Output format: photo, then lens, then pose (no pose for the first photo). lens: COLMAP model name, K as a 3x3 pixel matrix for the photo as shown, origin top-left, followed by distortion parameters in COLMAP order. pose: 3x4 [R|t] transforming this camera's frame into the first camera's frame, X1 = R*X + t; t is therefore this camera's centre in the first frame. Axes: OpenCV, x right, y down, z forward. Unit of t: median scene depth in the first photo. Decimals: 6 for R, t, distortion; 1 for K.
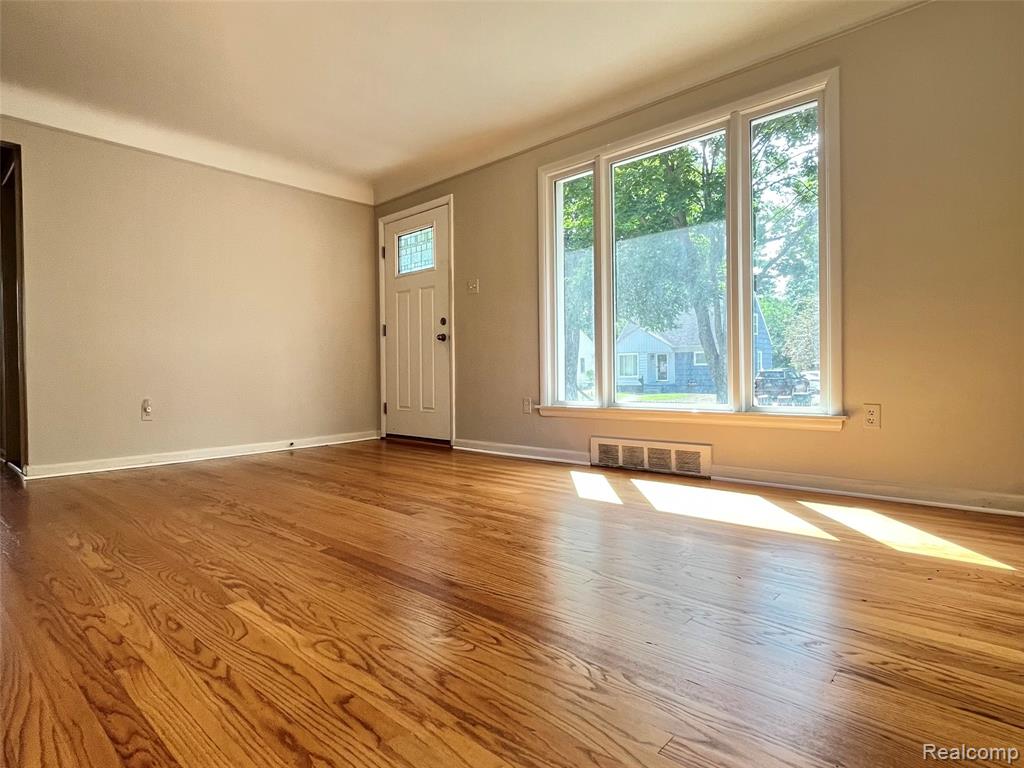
lens RADIAL K [[554.6, 0, 507.1], [0, 554.6, 381.9], [0, 0, 1]] dist [-0.000870, -0.000374]
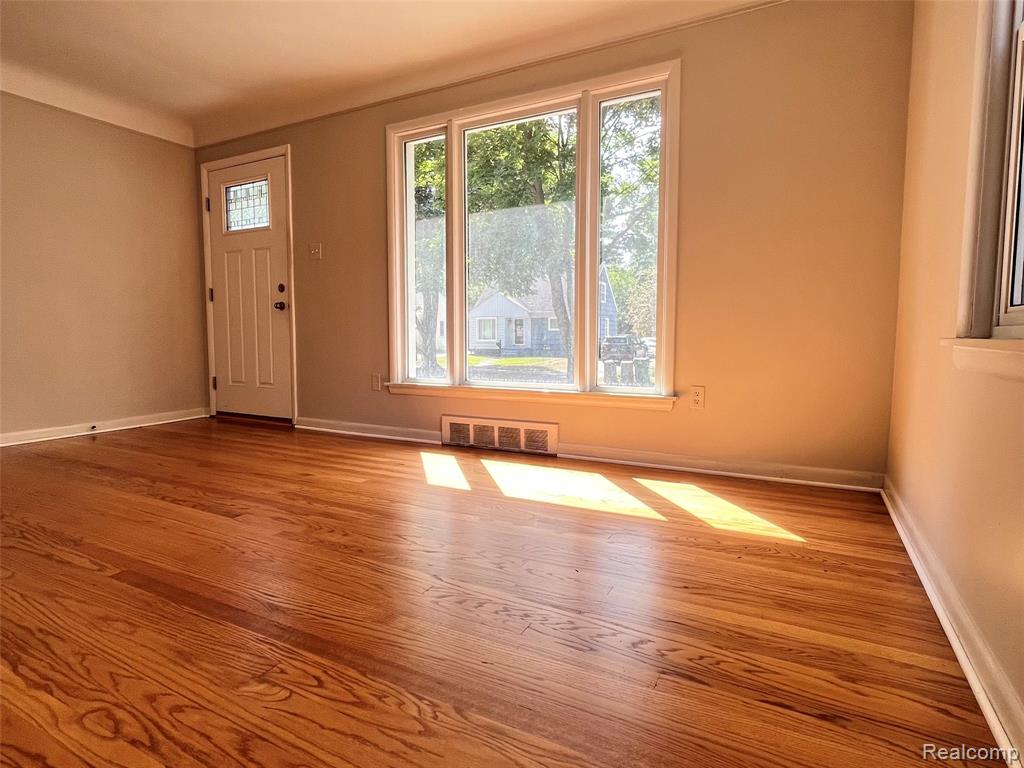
lens RADIAL K [[554.6, 0, 507.5], [0, 554.6, 381.8], [0, 0, 1]] dist [-0.000870, -0.000374]
pose [[0.968536, -0.007462, 0.248761, 0.026348], [-0.009601, 0.997686, 0.067305, -0.035107], [-0.248688, -0.067576, 0.966223, 0.042996]]
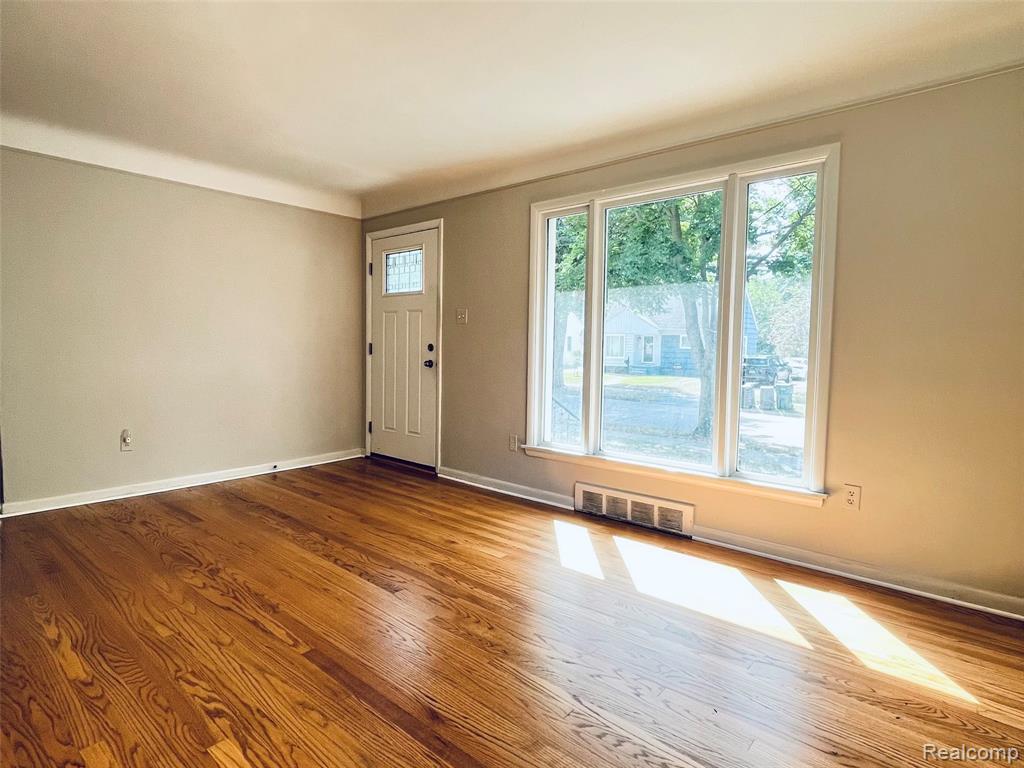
lens RADIAL K [[554.6, 0, 507.7], [0, 554.6, 382.1], [0, 0, 1]] dist [-0.000870, -0.000374]
pose [[0.999297, 0.025881, 0.027111, -0.005148], [-0.027301, 0.998199, 0.053409, -0.174094], [-0.025680, -0.054111, 0.998205, 0.011935]]
